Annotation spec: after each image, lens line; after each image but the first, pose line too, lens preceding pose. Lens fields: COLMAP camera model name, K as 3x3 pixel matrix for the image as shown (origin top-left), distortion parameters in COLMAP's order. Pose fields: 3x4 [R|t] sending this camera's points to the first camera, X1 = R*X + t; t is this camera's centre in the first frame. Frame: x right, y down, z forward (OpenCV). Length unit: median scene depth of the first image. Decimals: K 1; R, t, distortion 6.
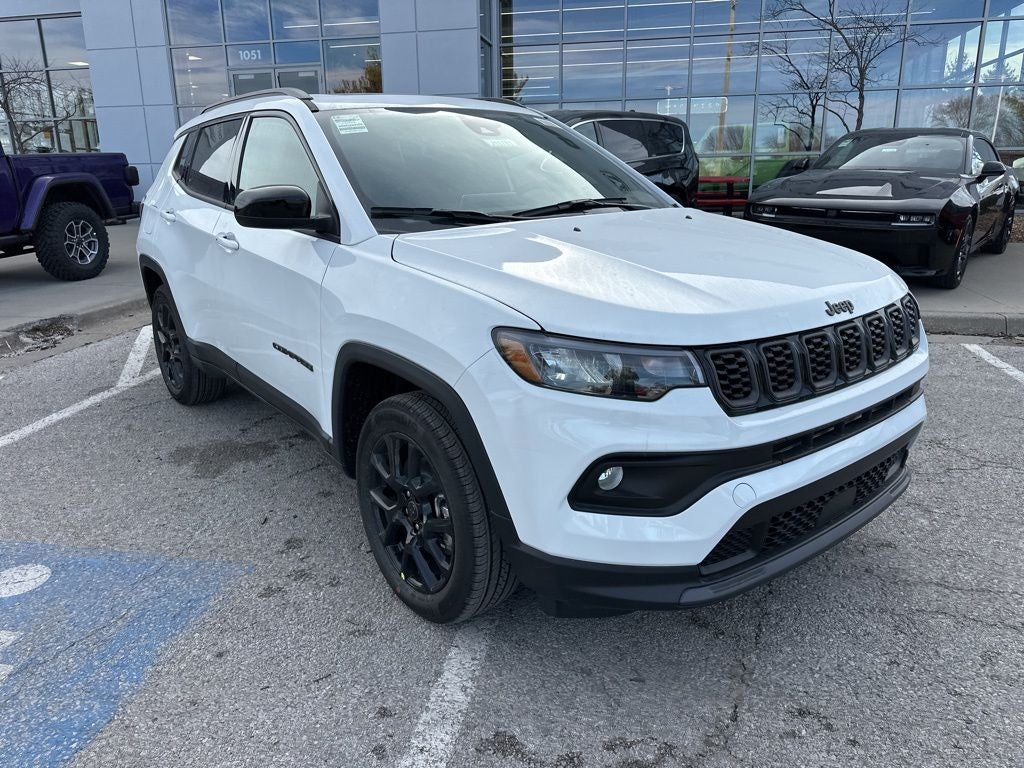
lens RADIAL K [[723.9, 0, 508.9], [0, 723.9, 379.9], [0, 0, 1]] dist [0.003553, -0.005746]
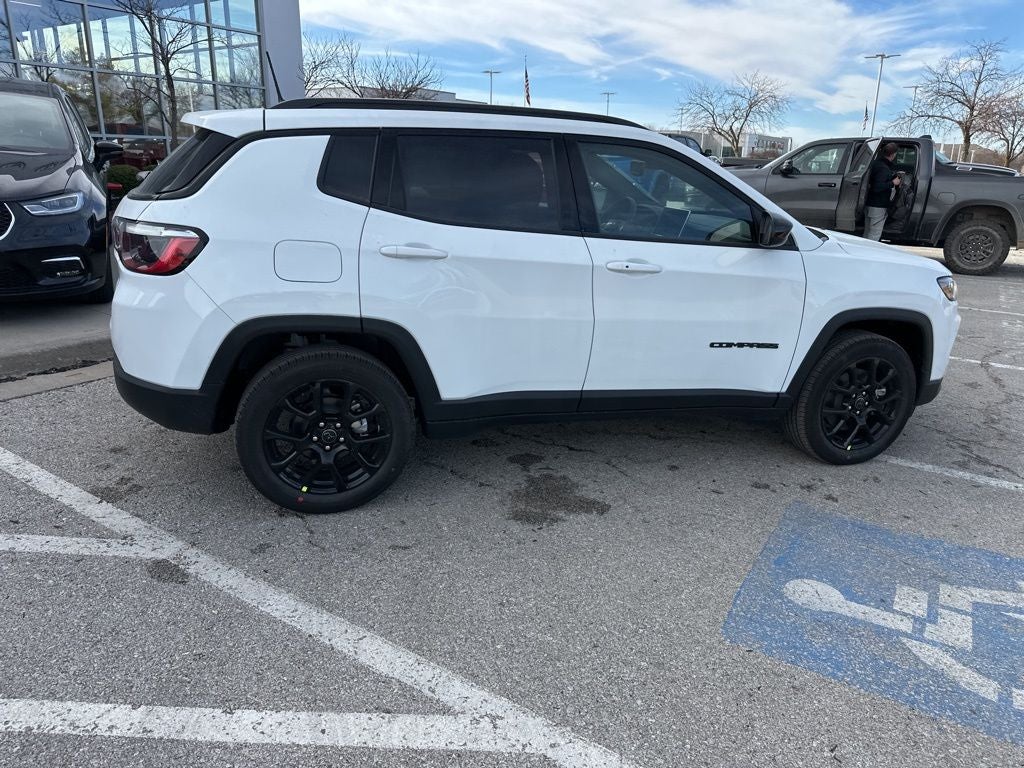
lens RADIAL K [[720.6, 0, 509.5], [0, 720.6, 378.4], [0, 0, 1]] dist [0.031121, -0.037278]
pose [[0.359891, -0.249442, 0.899031, -1.764181], [0.219462, 0.959193, 0.178282, -0.323338], [-0.906816, 0.133141, 0.399949, 0.963648]]
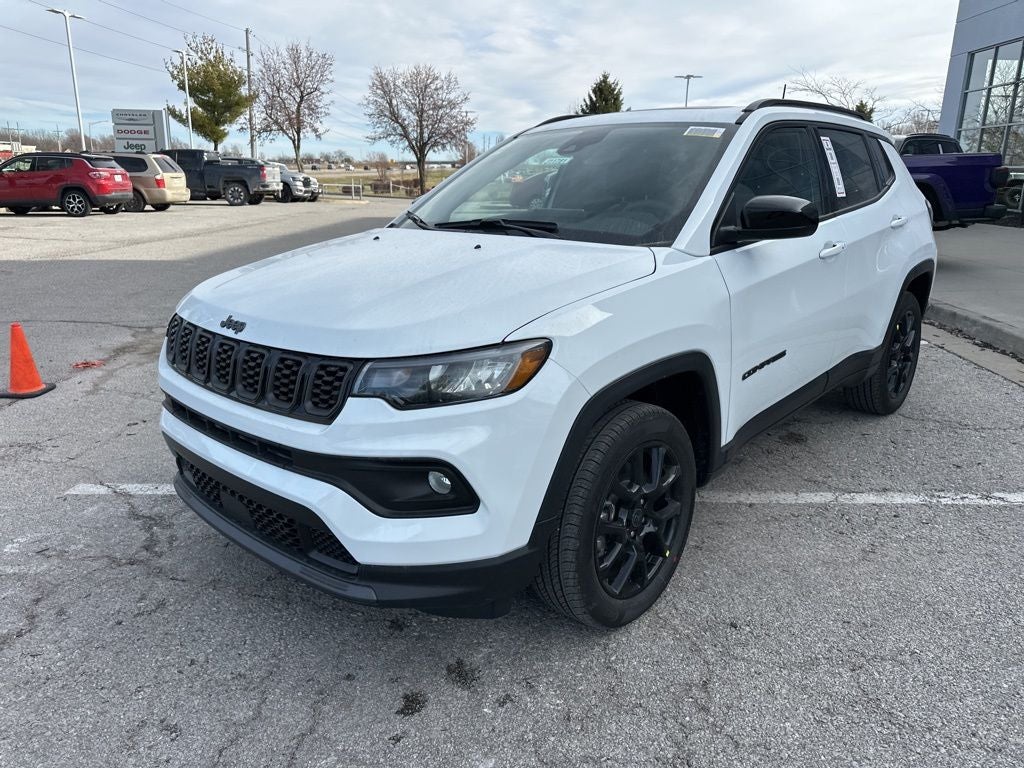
lens RADIAL K [[720.6, 0, 509.5], [0, 720.6, 378.4], [0, 0, 1]] dist [0.031121, -0.037278]
pose [[0.152384, 0.285725, -0.946119, 1.240667], [-0.277719, 0.931106, 0.236461, -0.313626], [0.948499, 0.226722, 0.221237, 0.926122]]
